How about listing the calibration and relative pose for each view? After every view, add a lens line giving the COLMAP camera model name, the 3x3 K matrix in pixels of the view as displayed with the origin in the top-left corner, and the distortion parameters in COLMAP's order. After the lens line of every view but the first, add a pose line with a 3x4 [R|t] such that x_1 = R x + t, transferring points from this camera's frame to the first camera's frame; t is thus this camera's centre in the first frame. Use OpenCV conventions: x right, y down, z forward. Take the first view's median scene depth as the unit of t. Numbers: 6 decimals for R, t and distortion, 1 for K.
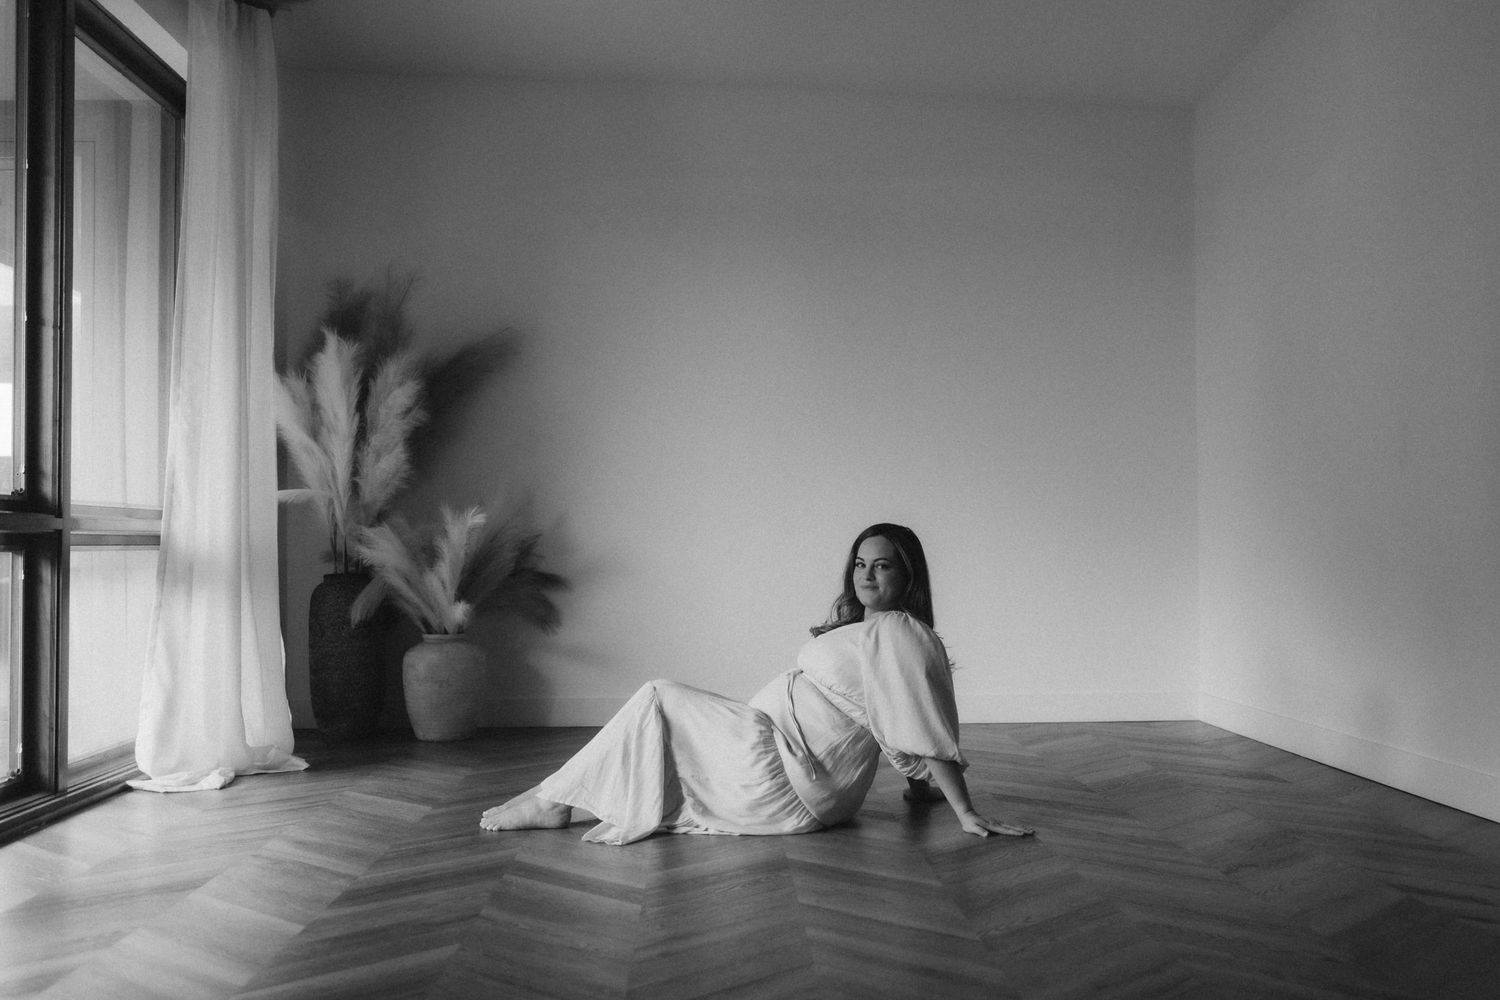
lens RADIAL K [[1517.3, 0, 748.6], [0, 1517.3, 495.5], [0, 0, 1]] dist [-0.012776, 0.000000]
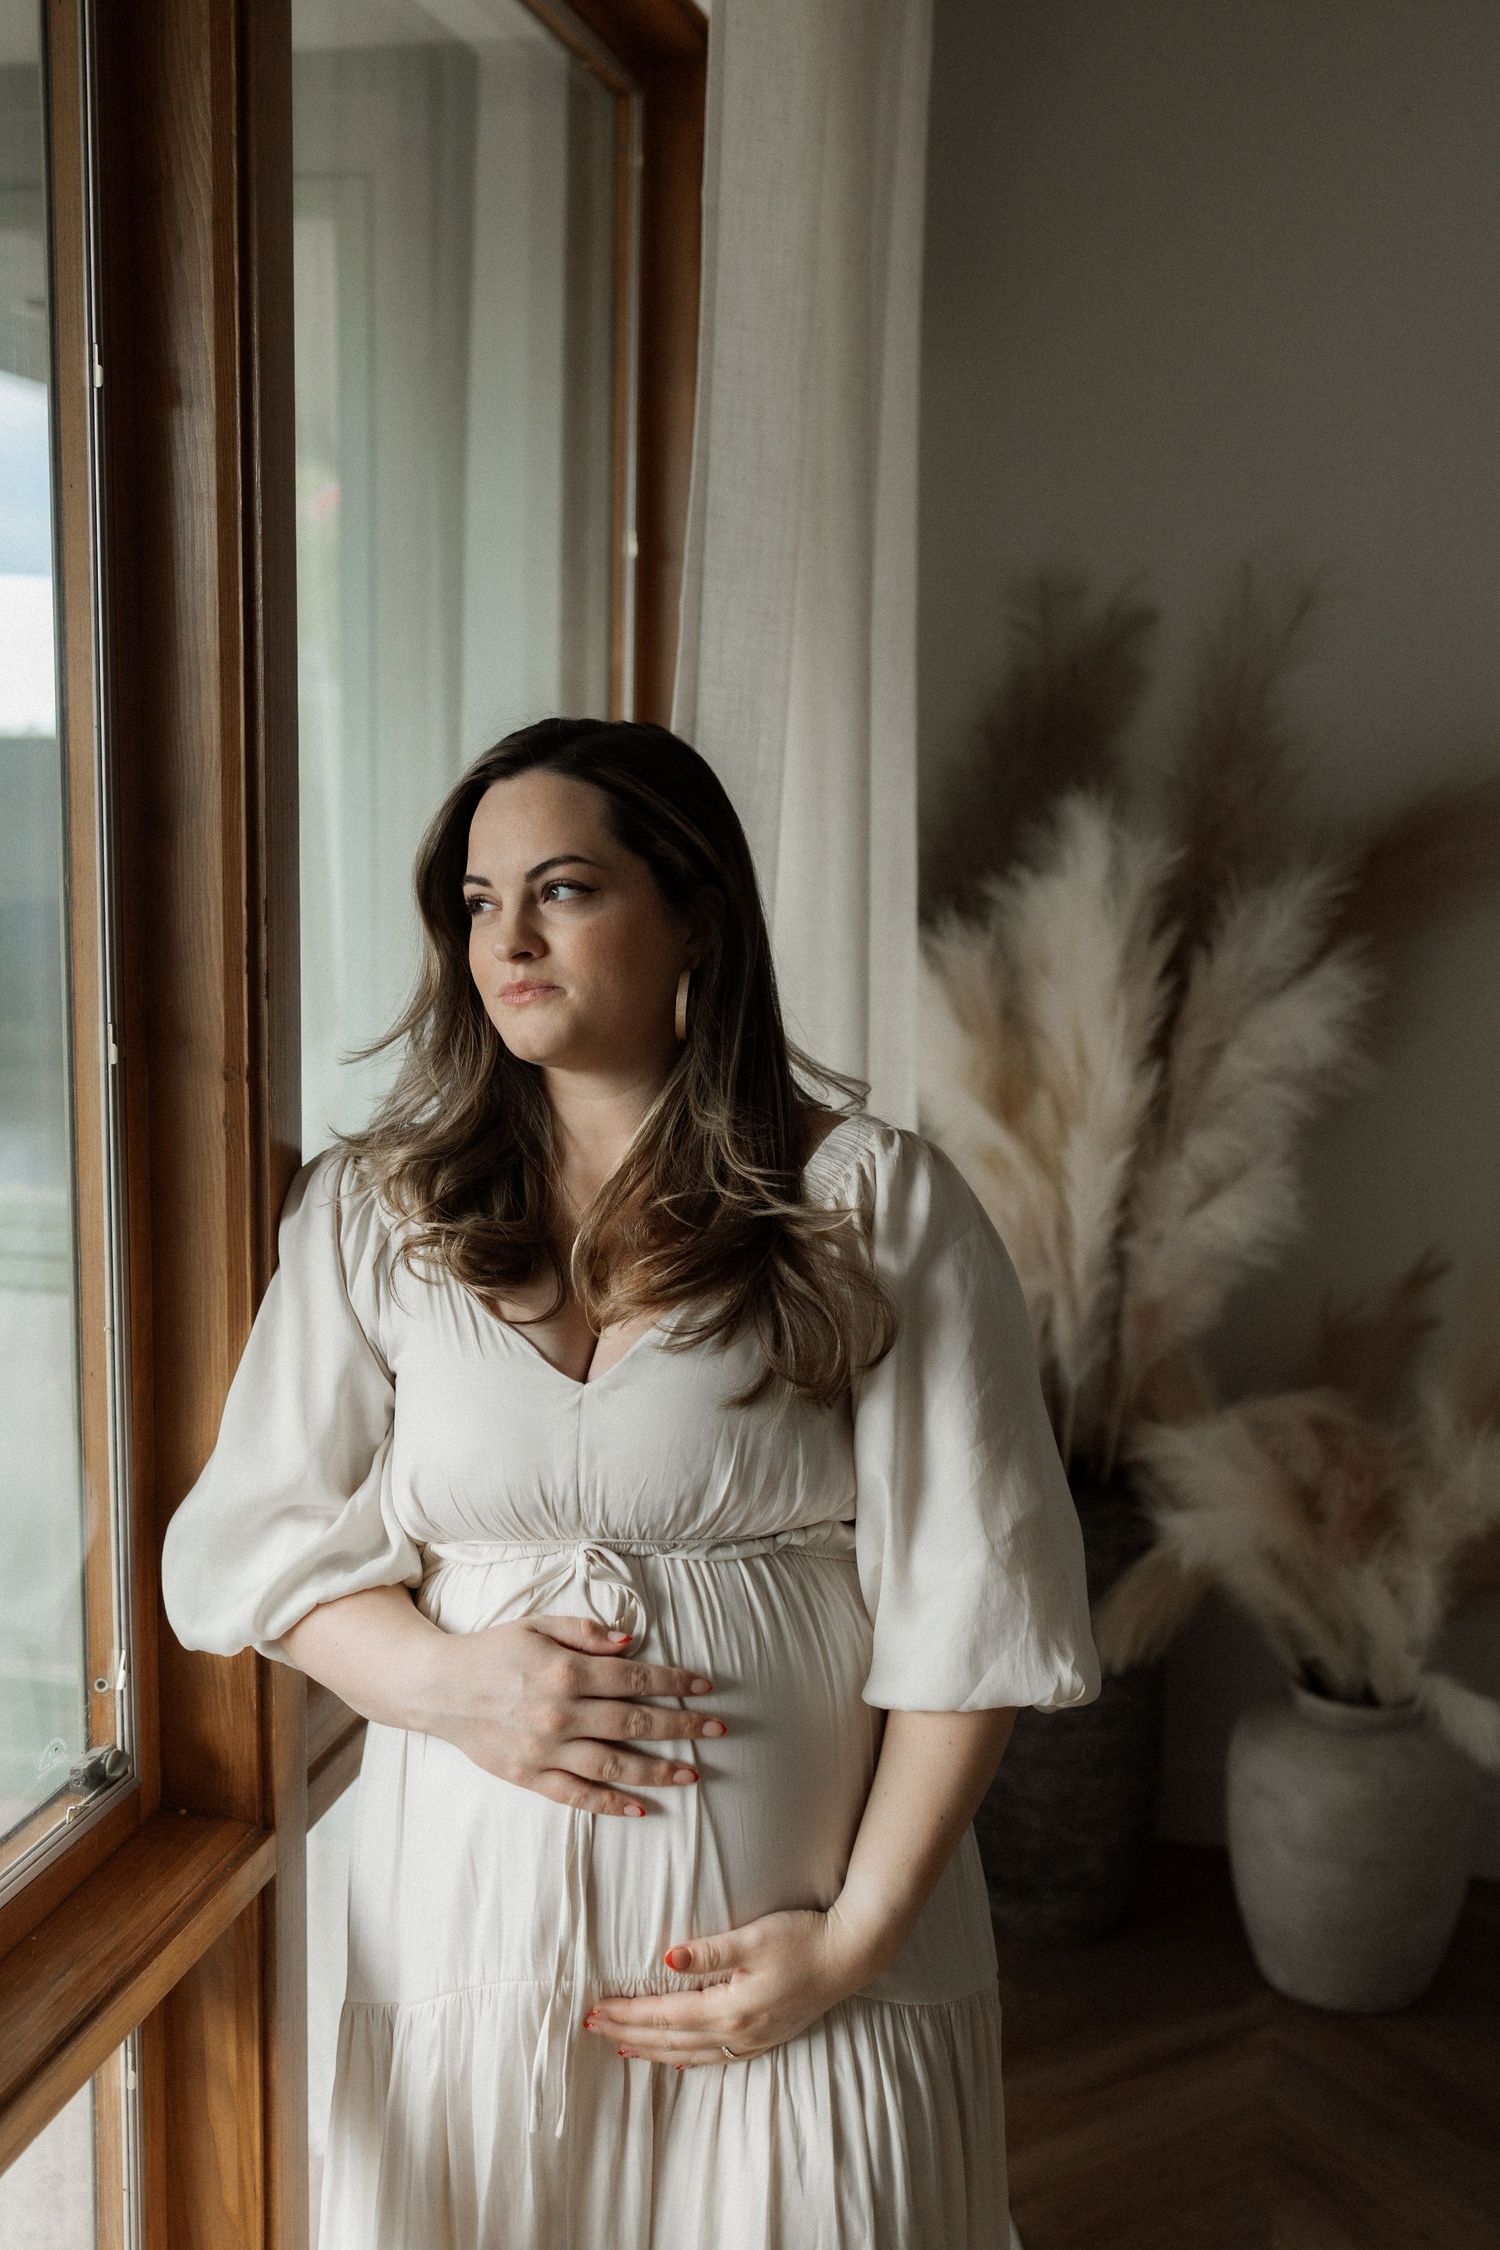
lens RADIAL K [[2276.0, 0, 772.4], [0, 2276.0, 1115.5], [0, 0, 1]] dist [-0.012776, 0.000000]
pose [[0.968870, 0.061712, -0.239756, -0.218263], [-0.015867, 0.981921, 0.188624, -0.129345], [0.247062, -0.178948, 0.952333, 0.523186]]
